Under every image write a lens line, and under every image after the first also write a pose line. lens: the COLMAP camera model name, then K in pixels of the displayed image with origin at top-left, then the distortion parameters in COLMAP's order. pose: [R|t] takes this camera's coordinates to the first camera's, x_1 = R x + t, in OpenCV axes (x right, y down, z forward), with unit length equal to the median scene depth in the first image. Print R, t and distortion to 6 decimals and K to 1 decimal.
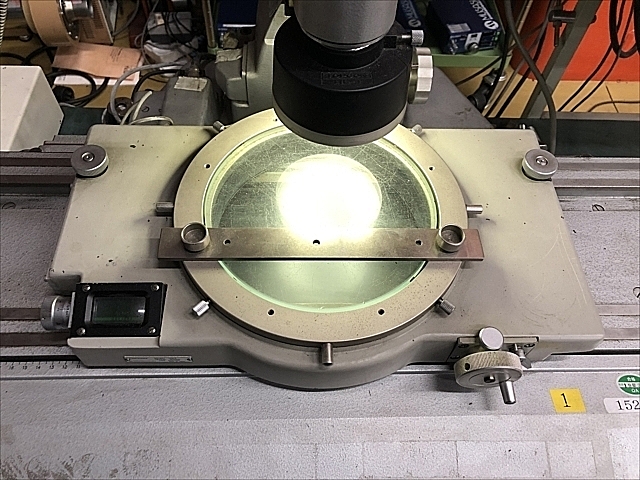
lens RADIAL K [[523.8, 0, 320.0], [0, 523.8, 240.0], [0, 0, 1]] dist [-0.003314, 0.001286]
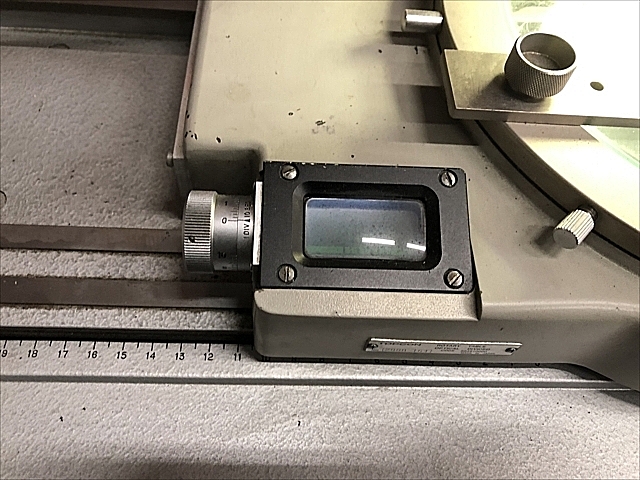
lens RADIAL K [[538.9, 0, 316.8], [0, 538.9, 237.4], [0, 0, 1]] dist [0.009829, 0.016810]
pose [[0.999346, 0.033766, 0.012928, -0.405521], [-0.034168, 0.998894, 0.032286, 0.122320], [-0.011823, -0.032707, 0.999395, 0.539775]]
